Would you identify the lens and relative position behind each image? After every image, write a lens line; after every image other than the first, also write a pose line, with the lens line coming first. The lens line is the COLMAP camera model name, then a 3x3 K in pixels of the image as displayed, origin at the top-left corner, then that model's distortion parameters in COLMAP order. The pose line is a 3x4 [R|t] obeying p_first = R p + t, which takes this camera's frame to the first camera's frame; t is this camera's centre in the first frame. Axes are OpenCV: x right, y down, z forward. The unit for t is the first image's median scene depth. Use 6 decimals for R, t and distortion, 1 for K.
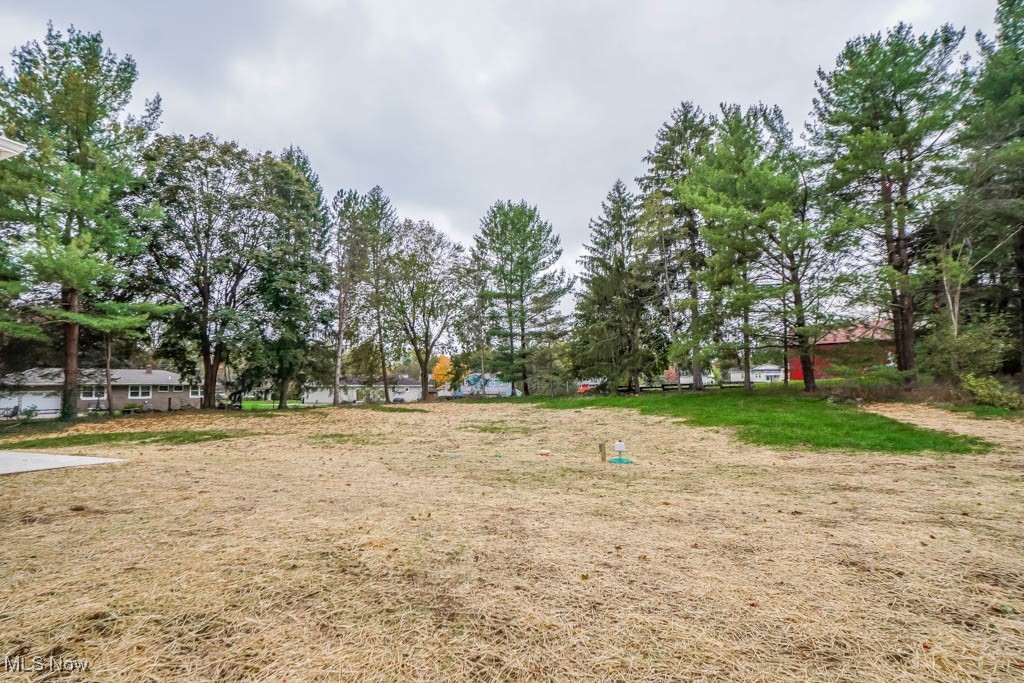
lens RADIAL K [[492.3, 0, 512.1], [0, 492.3, 348.6], [0, 0, 1]] dist [-0.026584, 0.000154]
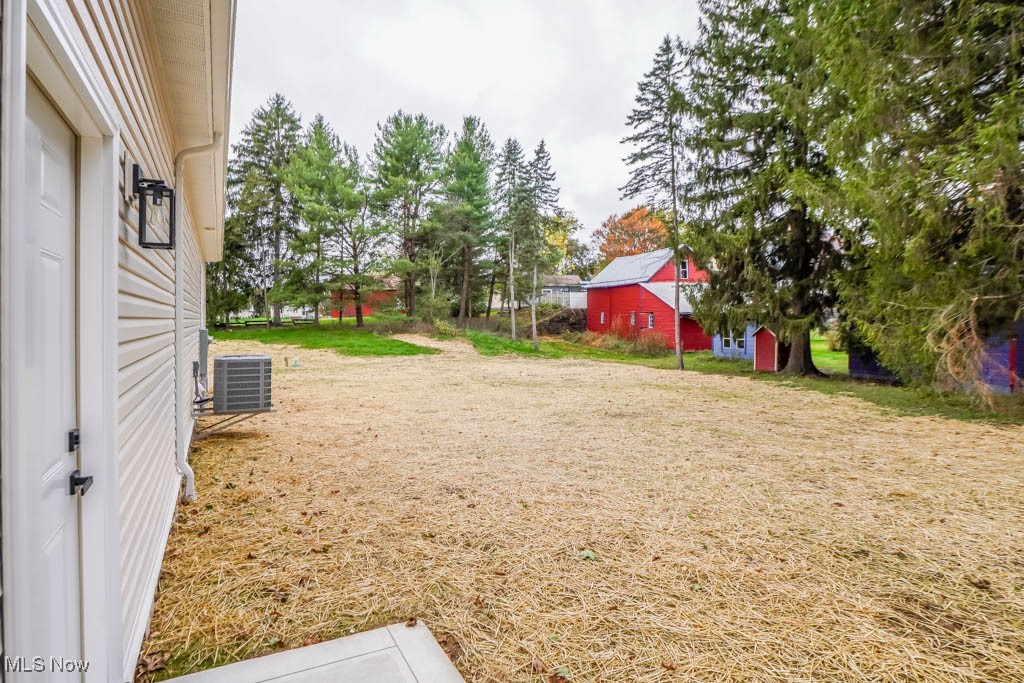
lens RADIAL K [[472.7, 0, 511.8], [0, 472.7, 326.2], [0, 0, 1]] dist [-0.000189, -0.000021]
pose [[0.611770, -0.001778, 0.791033, -0.363654], [-0.070580, 0.995886, 0.056823, -0.044977], [-0.787880, -0.090594, 0.609128, -0.390082]]
